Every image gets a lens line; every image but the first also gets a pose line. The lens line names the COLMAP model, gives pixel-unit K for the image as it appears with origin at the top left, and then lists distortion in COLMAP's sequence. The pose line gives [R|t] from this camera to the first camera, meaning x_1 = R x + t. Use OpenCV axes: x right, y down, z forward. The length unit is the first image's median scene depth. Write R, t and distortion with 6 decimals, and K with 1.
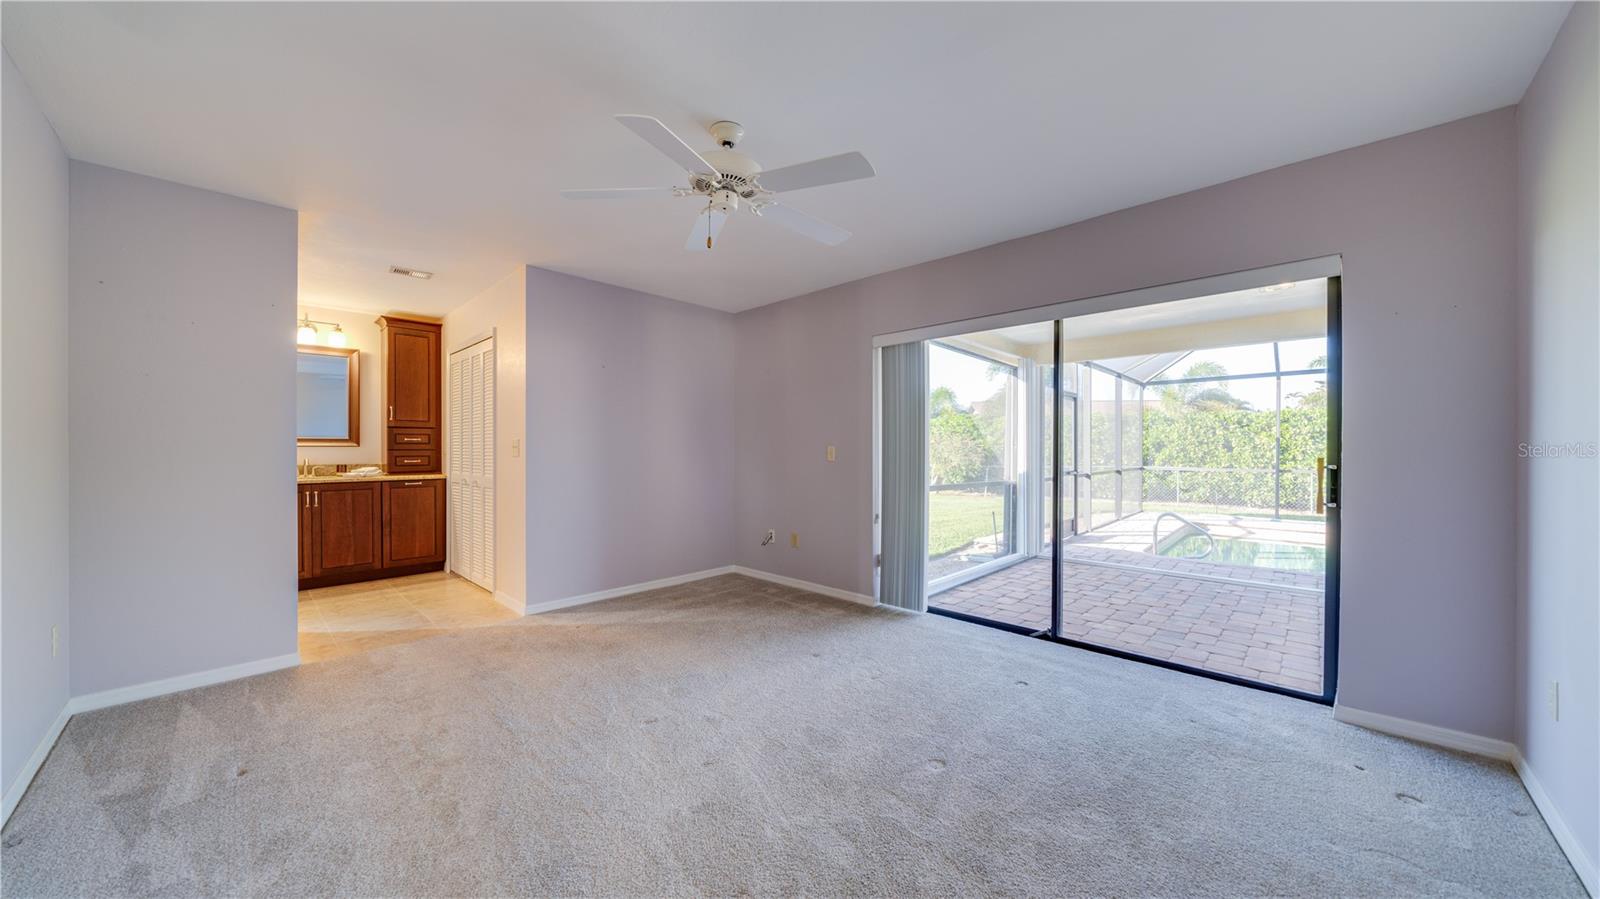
lens RADIAL K [[551.3, 0, 802.7], [0, 551.3, 455.6], [0, 0, 1]] dist [-0.006138, 0.000161]
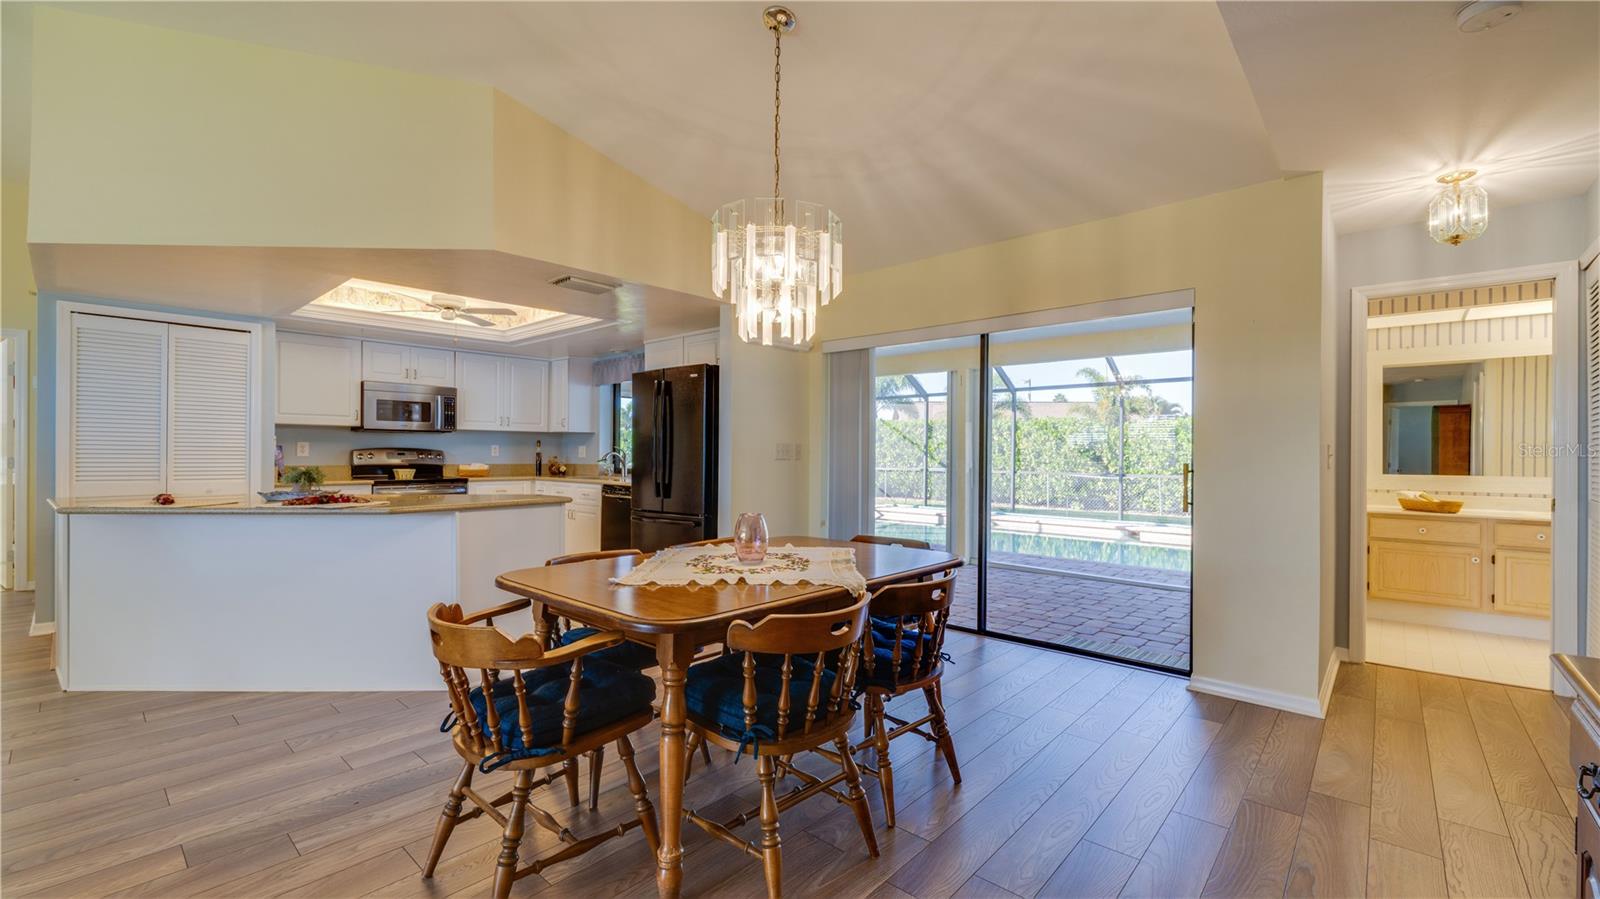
lens RADIAL K [[647.8, 0, 798.0], [0, 647.8, 452.1], [0, 0, 1]] dist [-0.001016, 0.000354]
pose [[0.999909, 0.006032, 0.012070, 0.417443], [-0.005953, 0.999961, -0.006555, -0.002675], [-0.012109, 0.006483, 0.999906, -0.423166]]
